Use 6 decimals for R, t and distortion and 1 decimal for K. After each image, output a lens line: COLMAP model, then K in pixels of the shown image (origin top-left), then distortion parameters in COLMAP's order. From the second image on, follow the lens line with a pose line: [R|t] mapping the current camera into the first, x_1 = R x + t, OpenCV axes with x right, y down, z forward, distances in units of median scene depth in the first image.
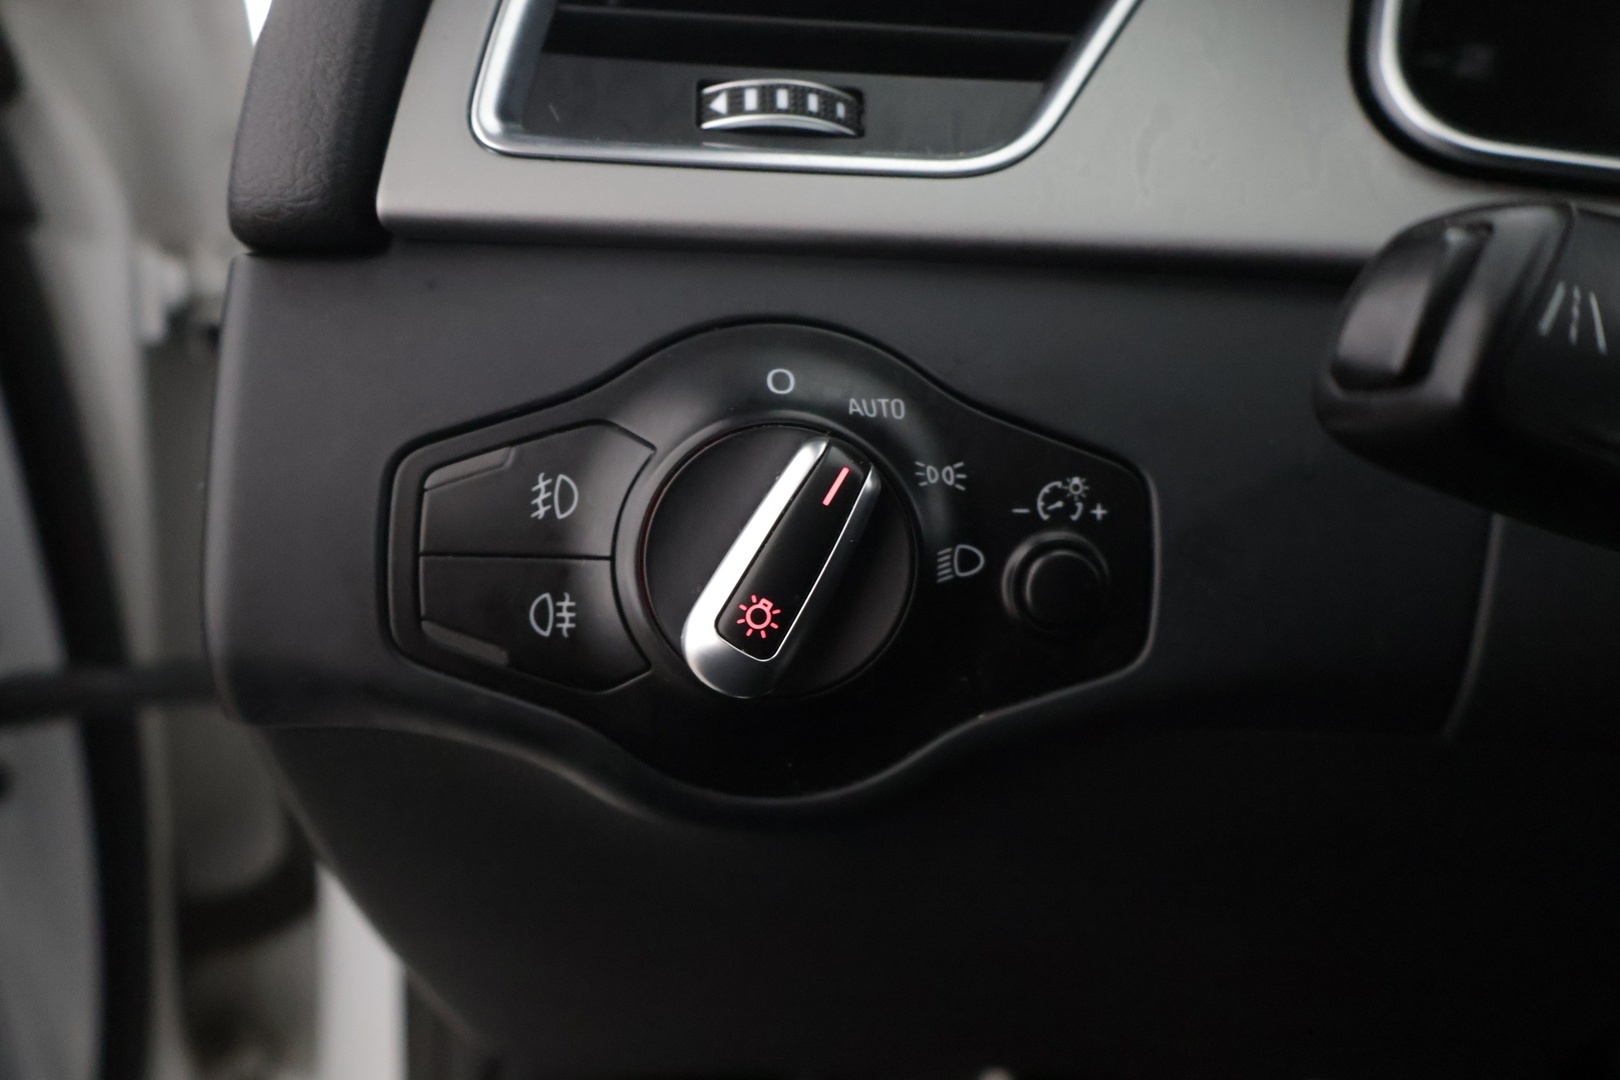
lens RADIAL K [[1486.7, 0, 821.5], [0, 1486.7, 539.7], [0, 0, 1]] dist [0.043404, 0.000000]
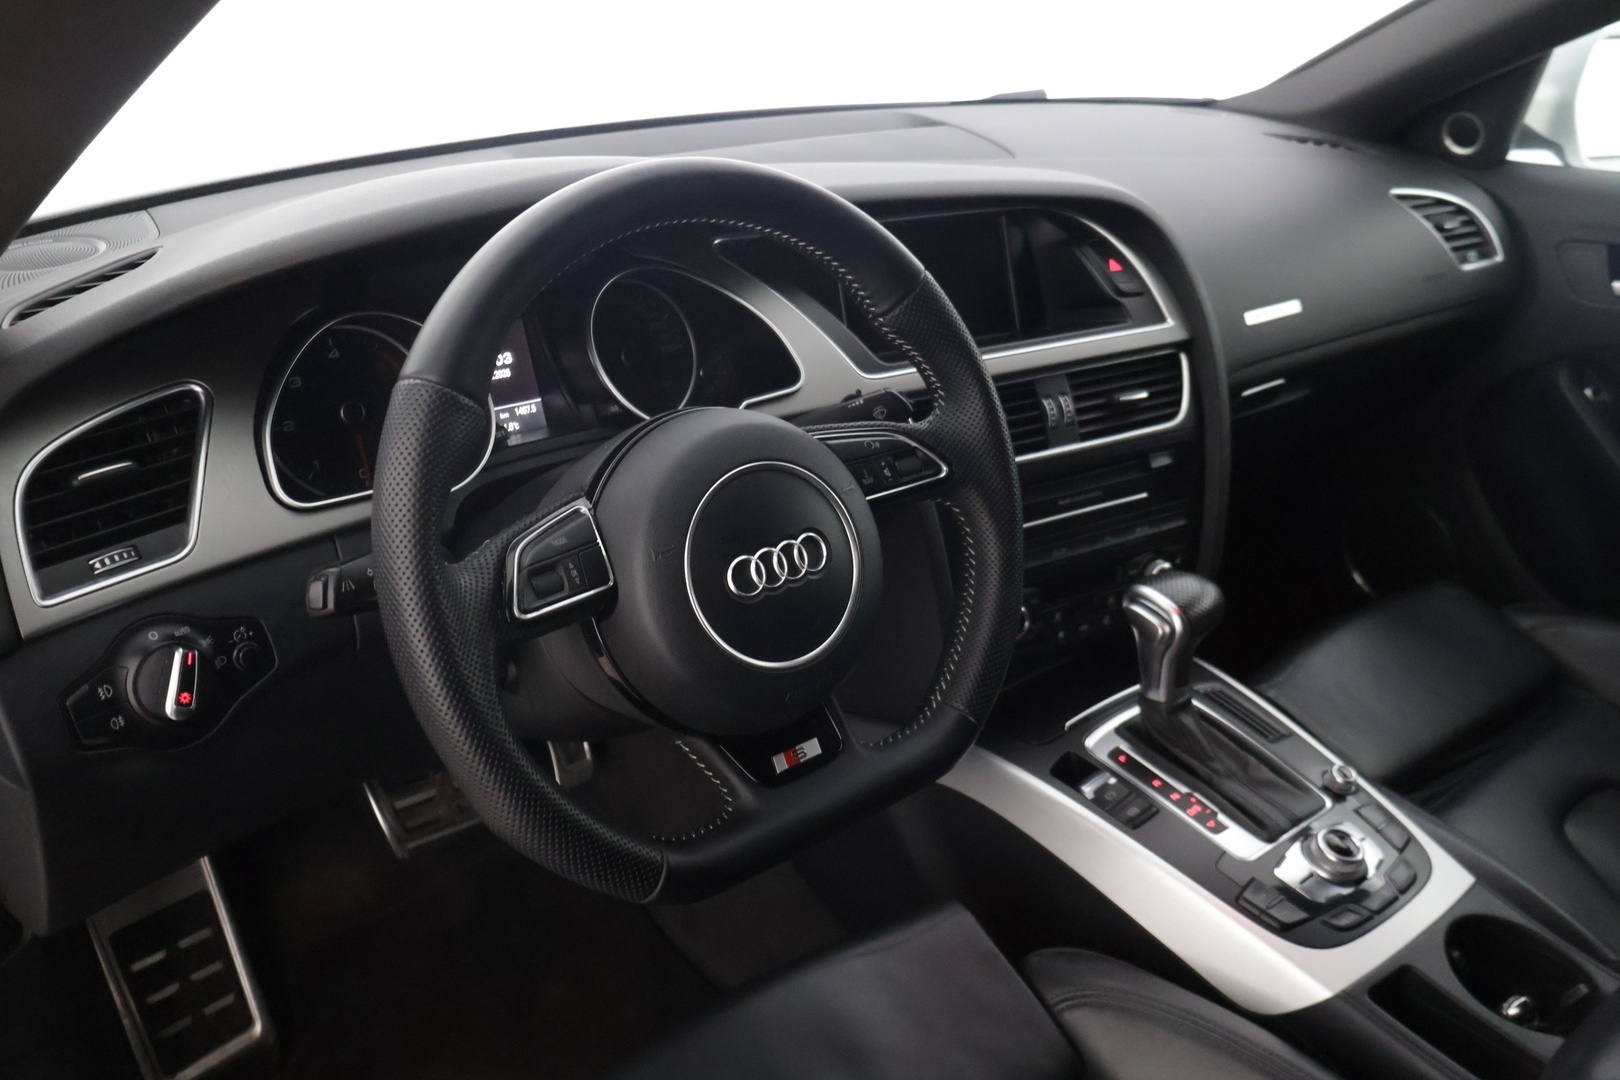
lens RADIAL K [[1358.5, 0, 818.1], [0, 1358.5, 519.1], [0, 0, 1]] dist [-0.001388, 0.000234]
pose [[0.700205, -0.340546, 0.627489, -0.851707], [0.286128, 0.939090, 0.190369, -0.527596], [-0.654098, 0.046245, 0.754995, -2.493260]]
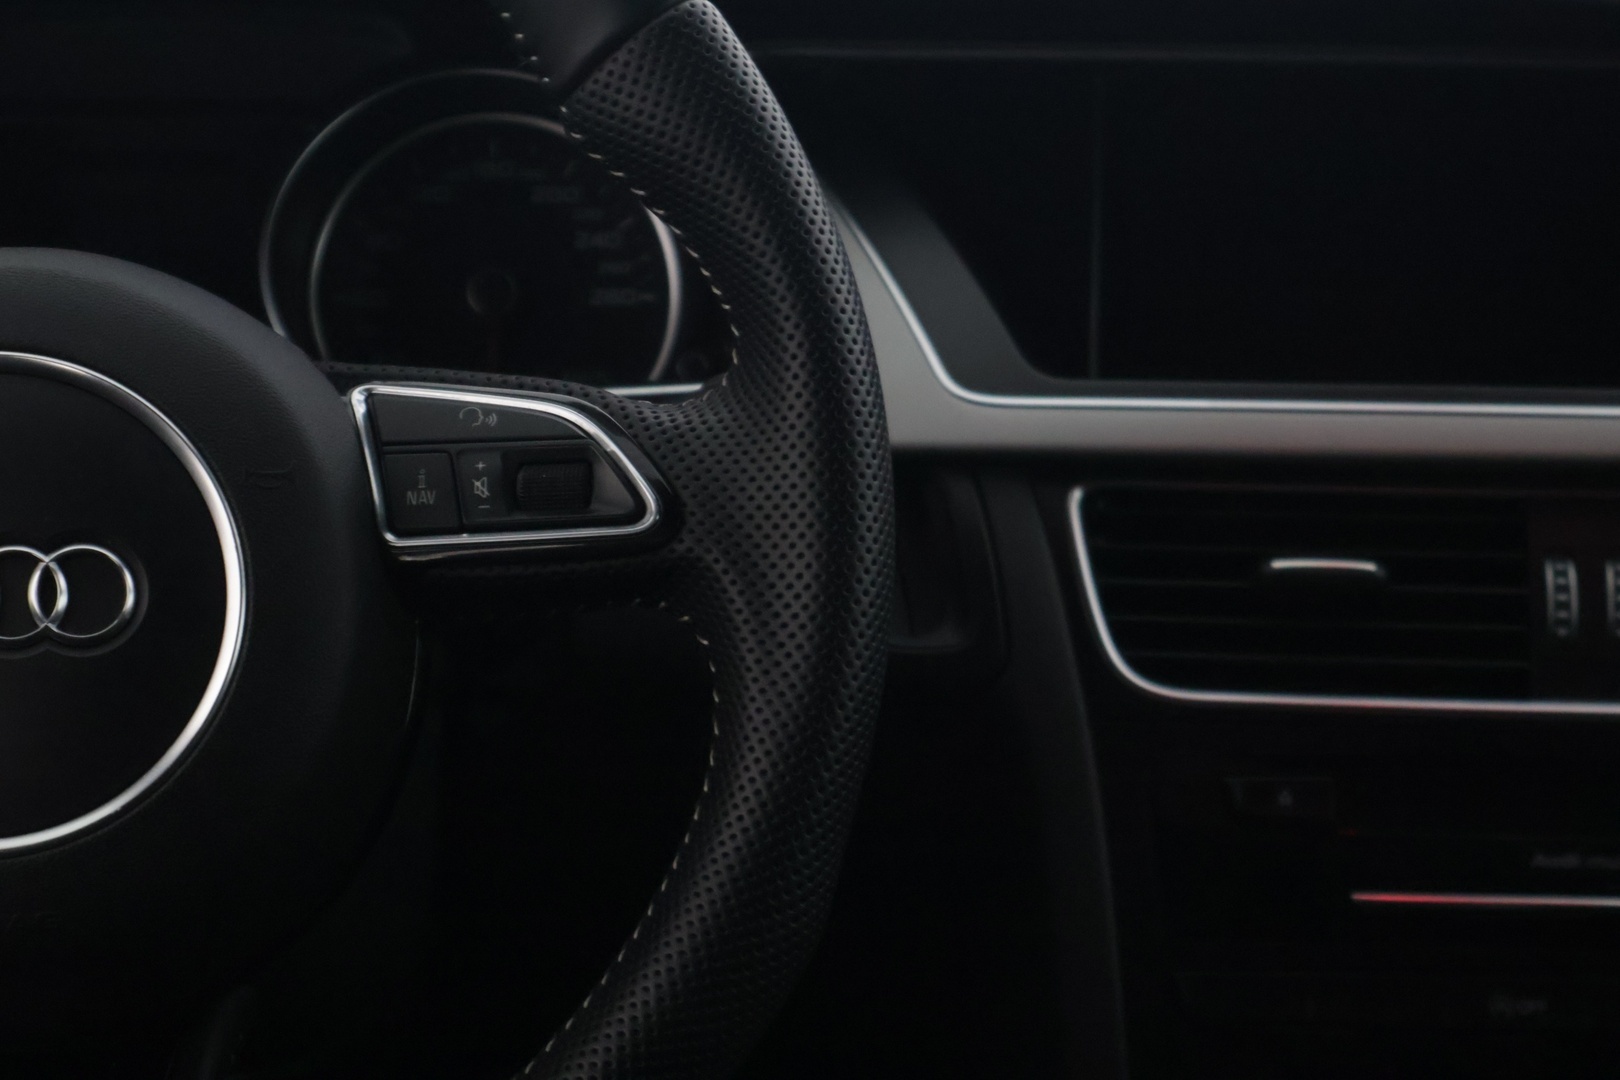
lens RADIAL K [[3278.9, 0, 820.3], [0, 3278.9, 532.8], [0, 0, 1]] dist [0.008207, 0.000000]
pose [[0.979215, -0.098576, 0.177256, 1.363513], [0.121820, 0.984597, -0.125414, 0.620847], [-0.162163, 0.144401, 0.976141, -3.207595]]
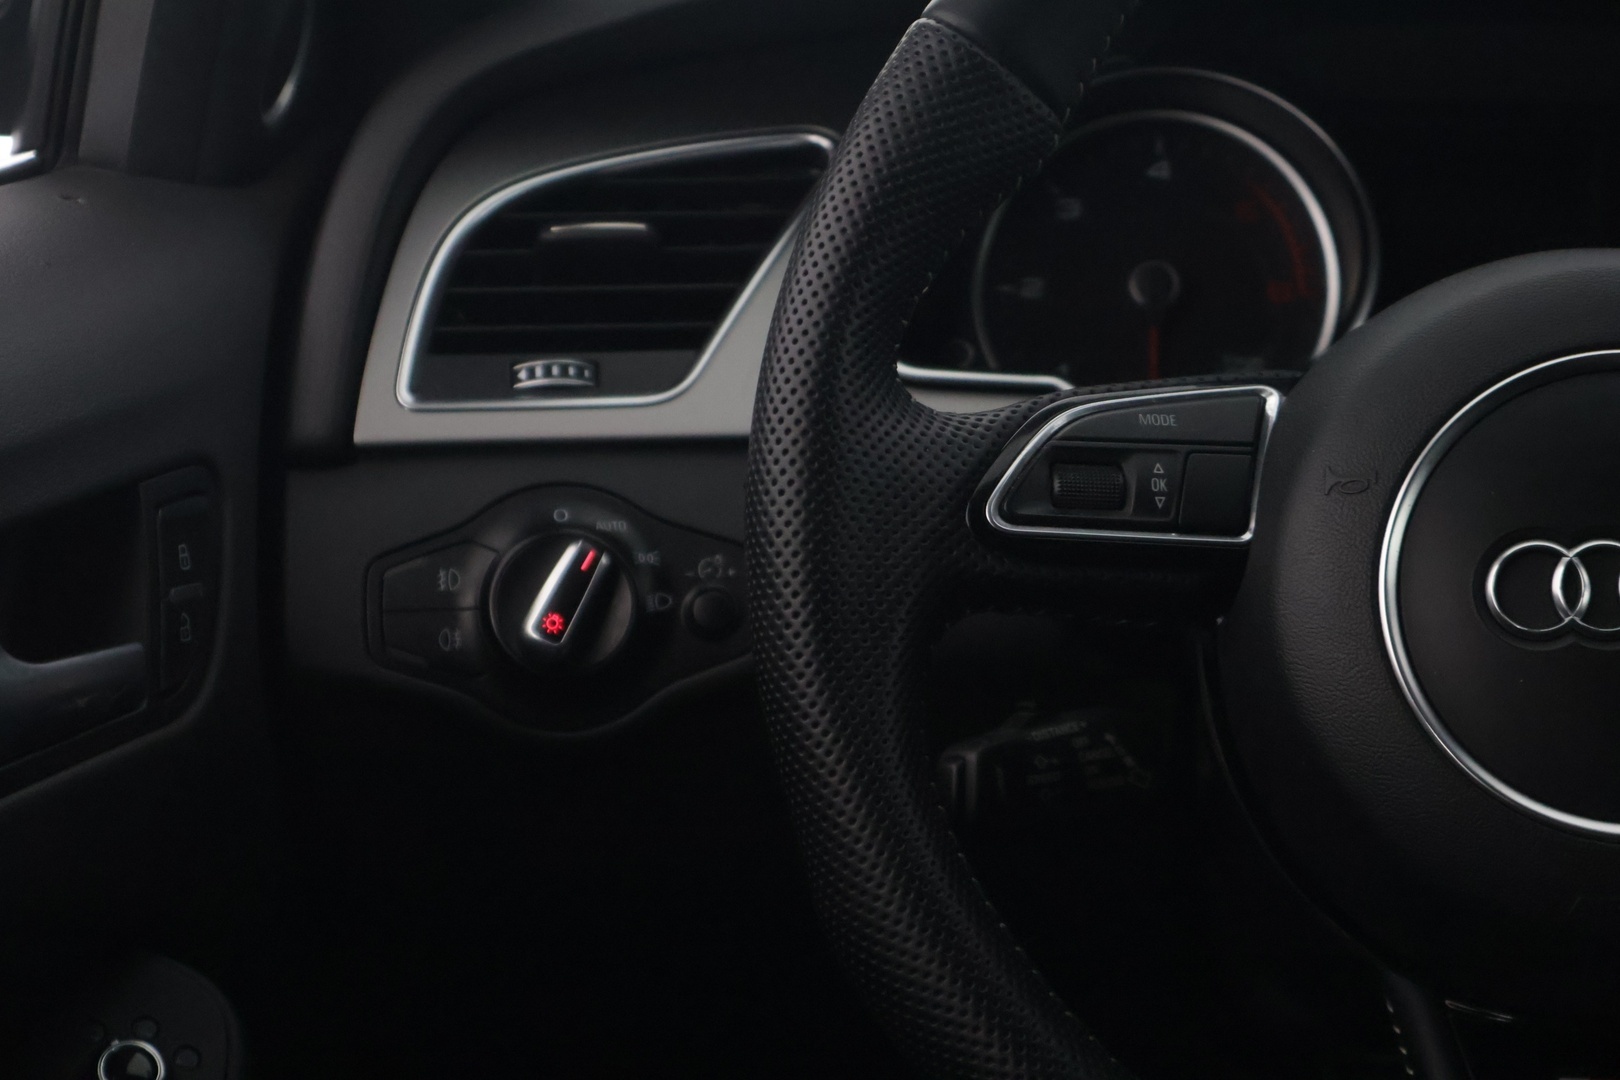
lens RADIAL K [[3278.9, 0, 799.7], [0, 3278.9, 547.7], [0, 0, 1]] dist [0.008207, 0.000000]
pose [[0.997974, -0.063618, -0.000358, 0.281406], [0.062974, 0.988633, -0.136524, 0.537663], [0.009039, 0.136225, 0.990637, -3.220852]]
